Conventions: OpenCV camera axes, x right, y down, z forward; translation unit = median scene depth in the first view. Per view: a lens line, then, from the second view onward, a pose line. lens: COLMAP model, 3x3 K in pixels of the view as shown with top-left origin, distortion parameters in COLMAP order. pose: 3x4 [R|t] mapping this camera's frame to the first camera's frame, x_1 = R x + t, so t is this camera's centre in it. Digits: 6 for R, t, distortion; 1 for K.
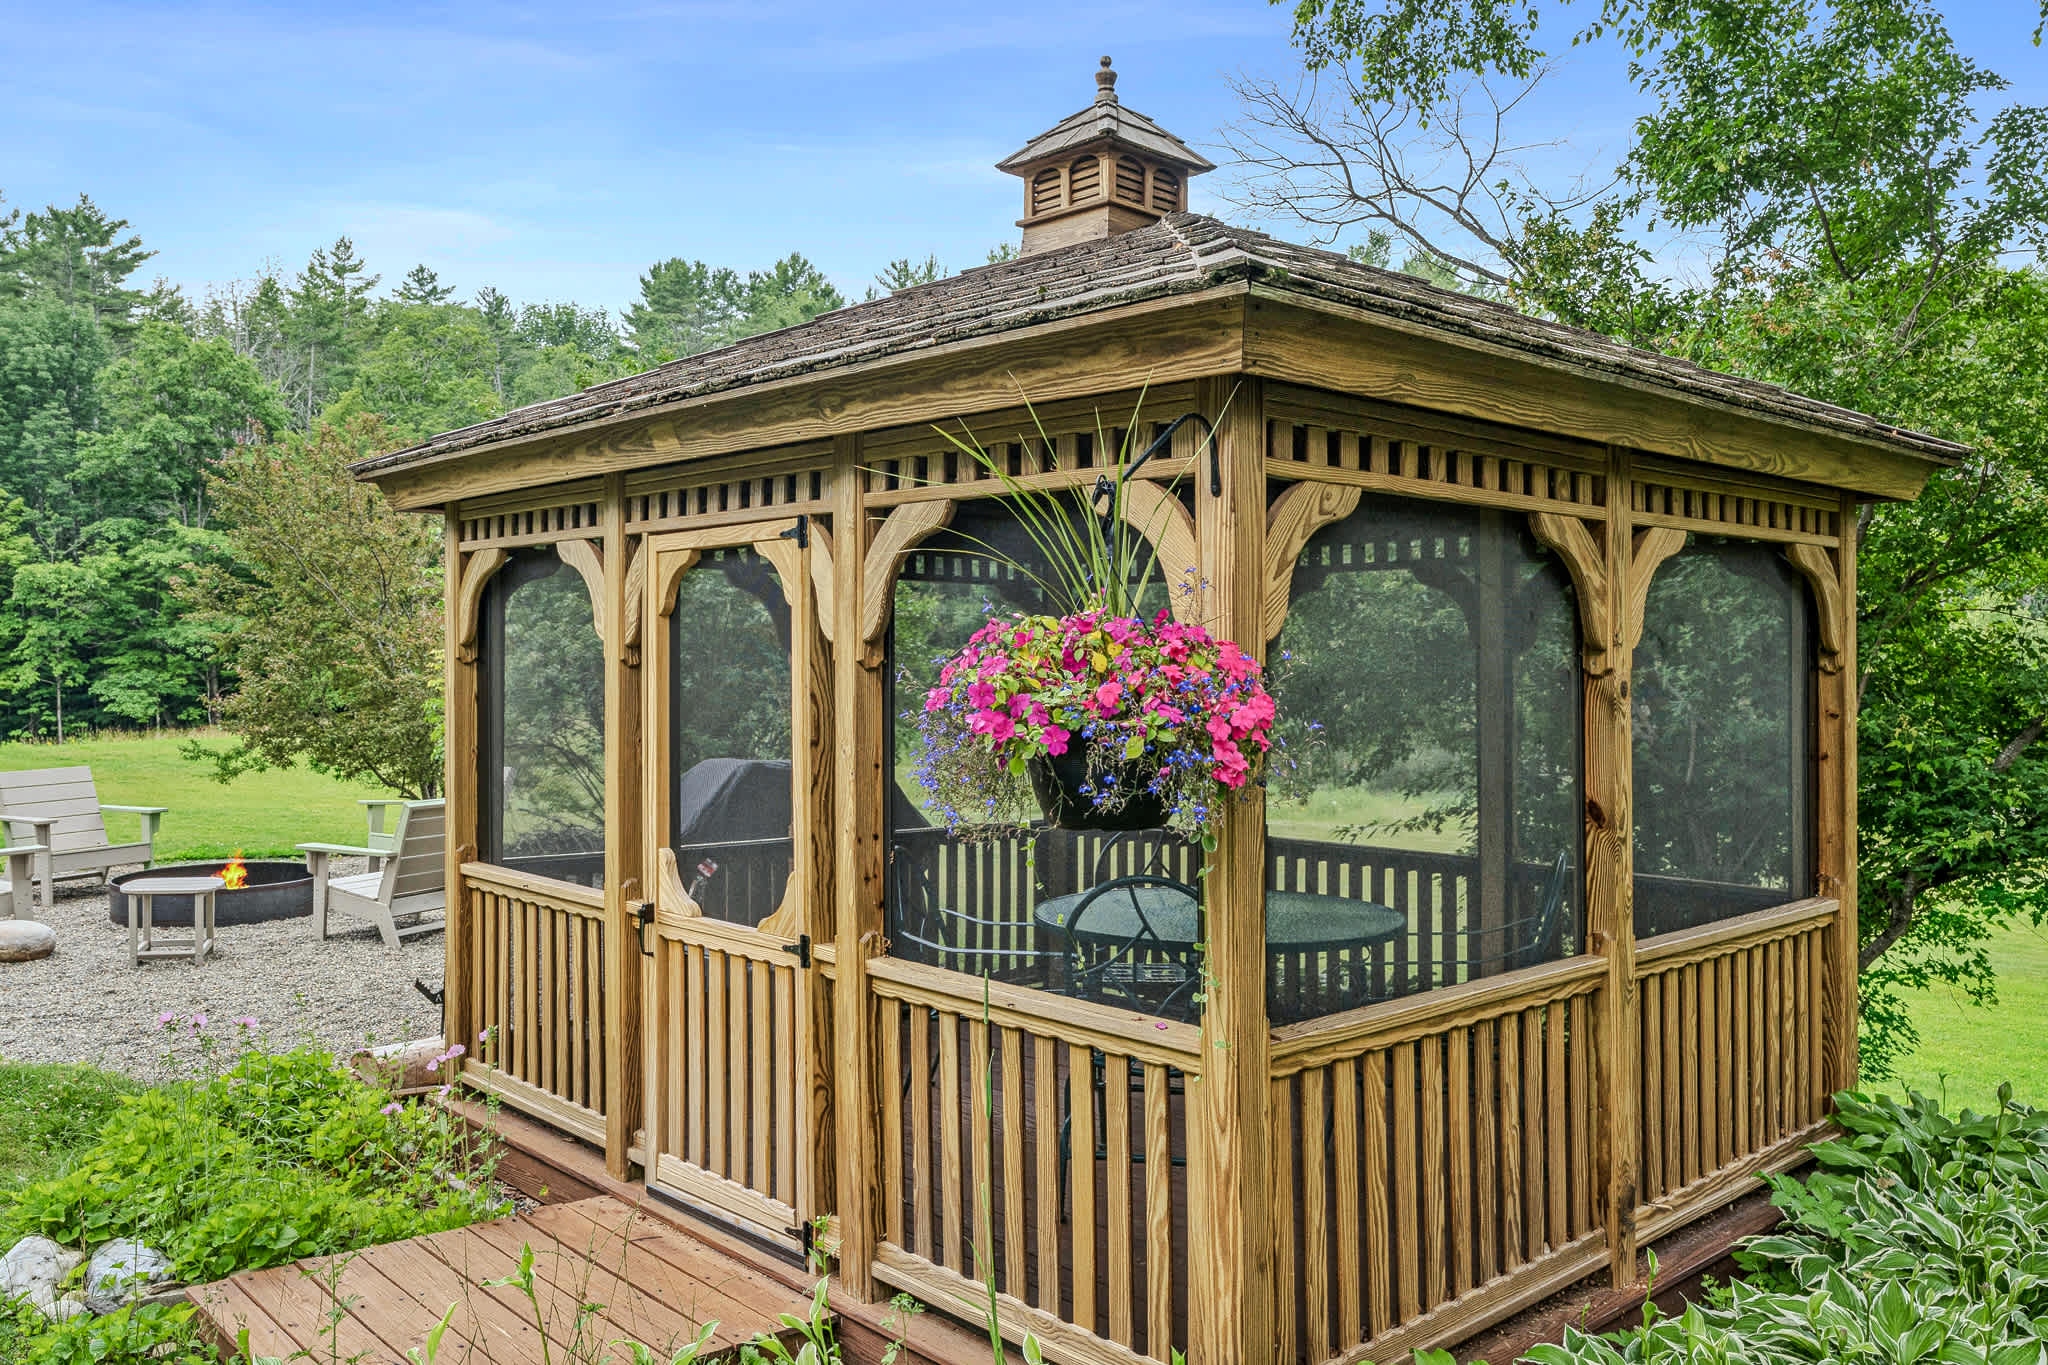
lens RADIAL K [[1608.3, 0, 1013.7], [0, 1608.3, 675.8], [0, 0, 1]] dist [0.015143, -0.003625]
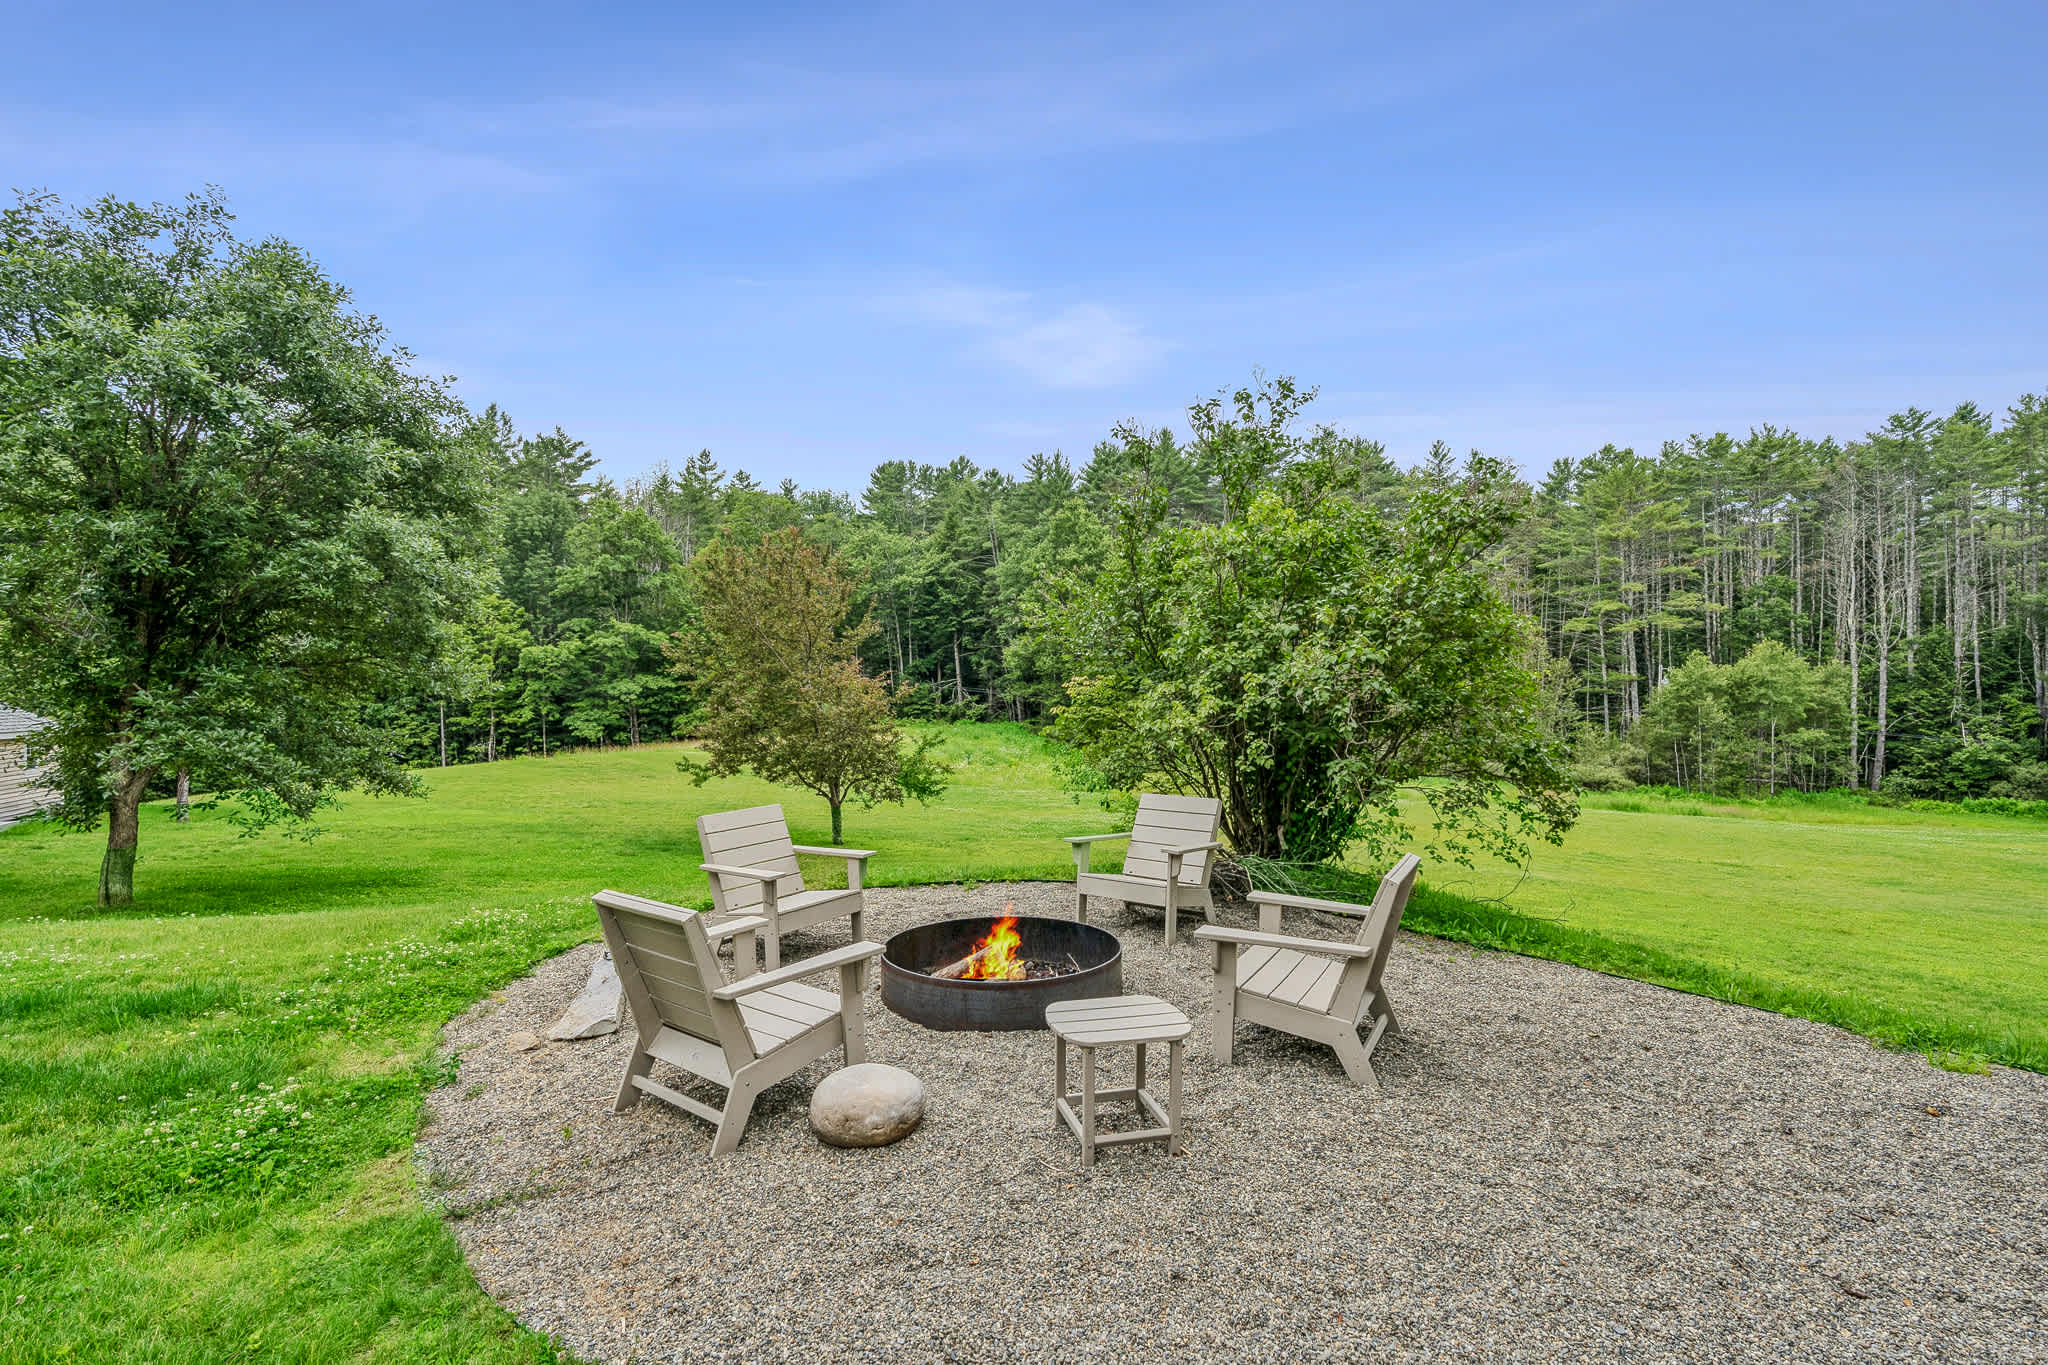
lens RADIAL K [[932.1, 0, 1029.6], [0, 932.1, 682.5], [0, 0, 1]] dist [-0.001411, 0.000473]
pose [[0.999154, -0.016321, -0.037751, -0.060059], [0.015355, 0.999551, -0.025742, -0.000267], [0.038154, 0.025141, 0.998956, 0.067577]]
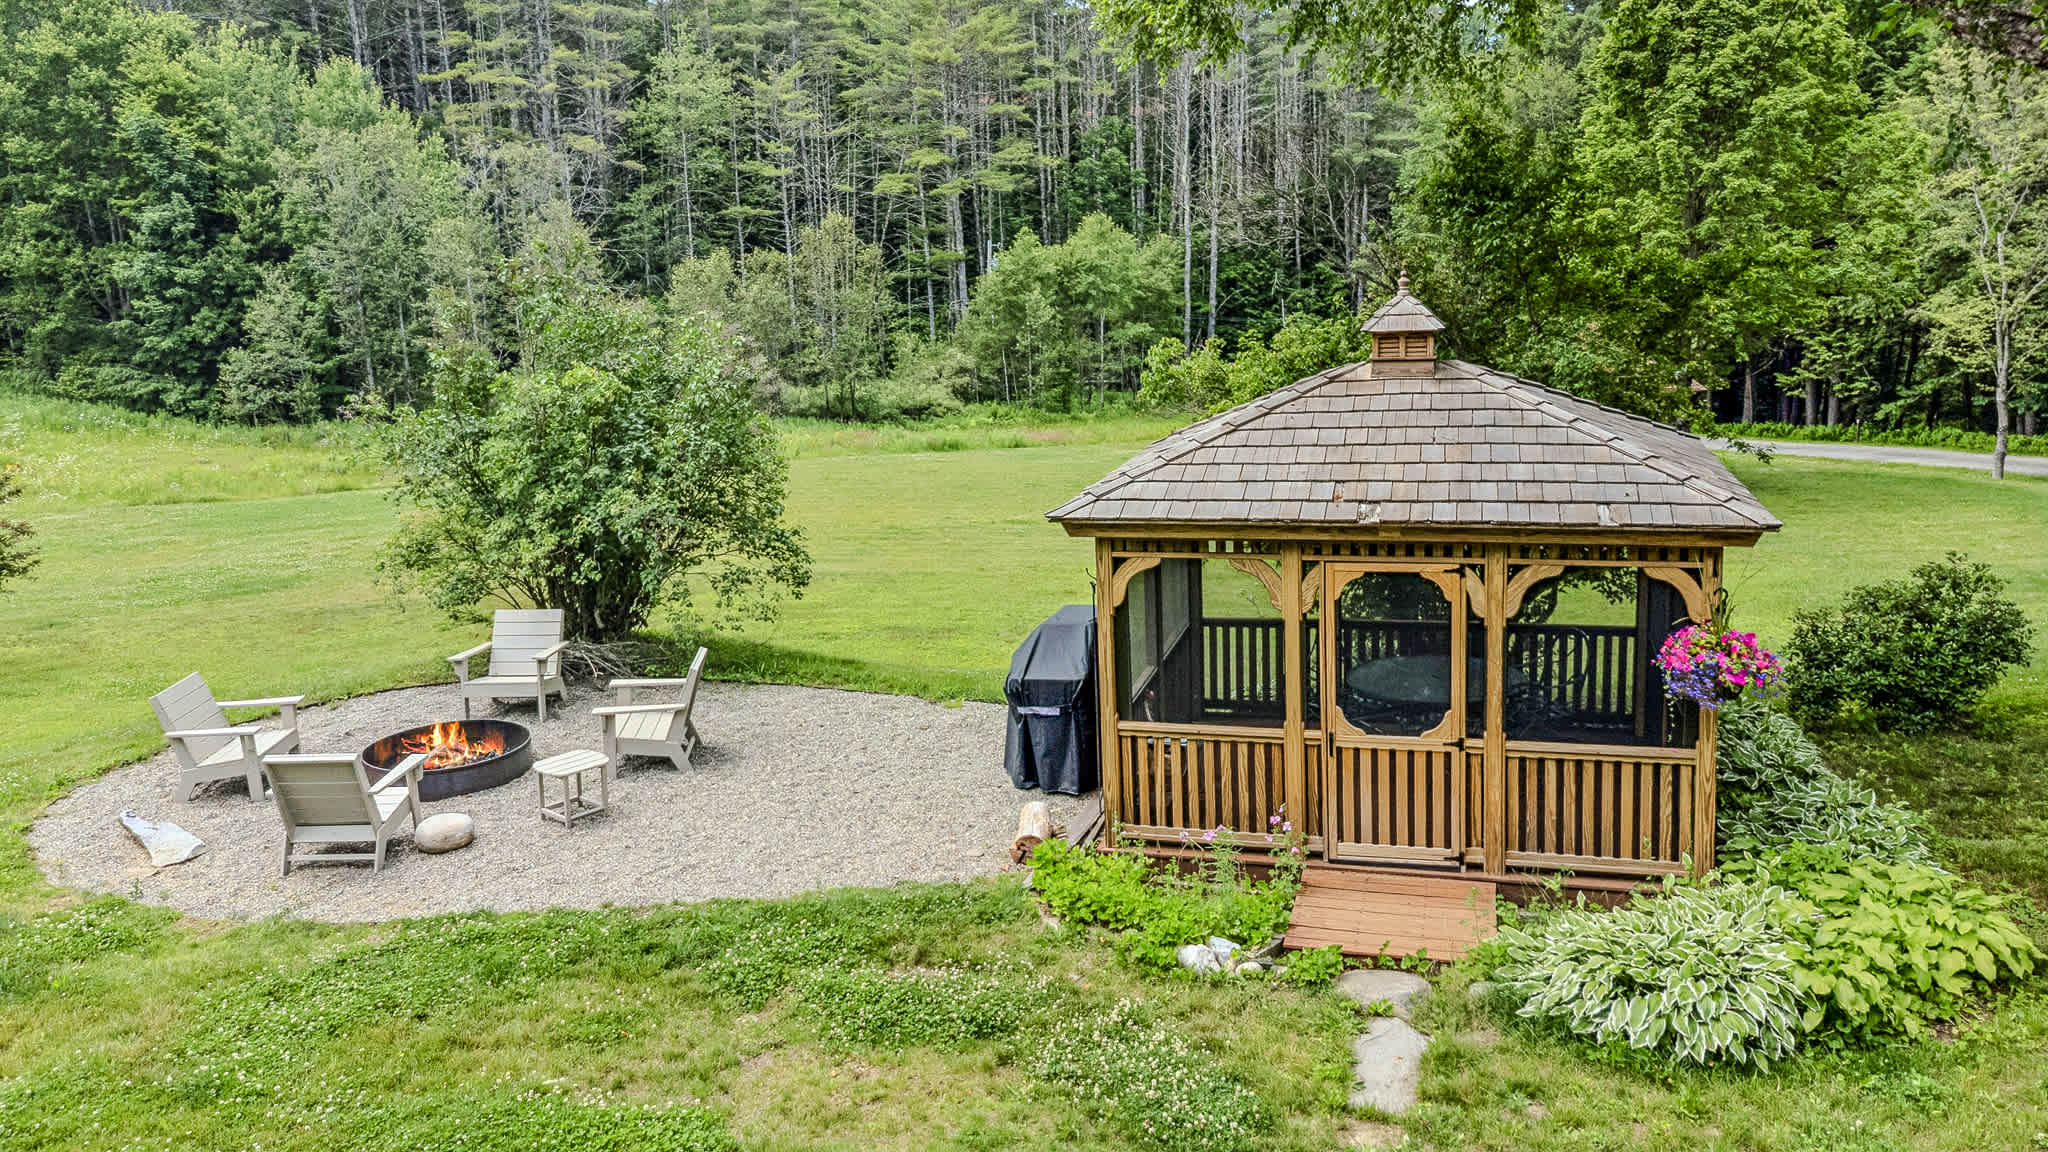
lens RADIAL K [[1603.1, 0, 1012.3], [0, 1603.1, 526.5], [0, 0, 1]] dist [0.007379, 0.091409]
pose [[0.849686, -0.134219, 0.509921, -0.094171], [0.049637, 0.983127, 0.176063, -0.029873], [-0.524948, -0.124287, 0.842011, -0.027730]]
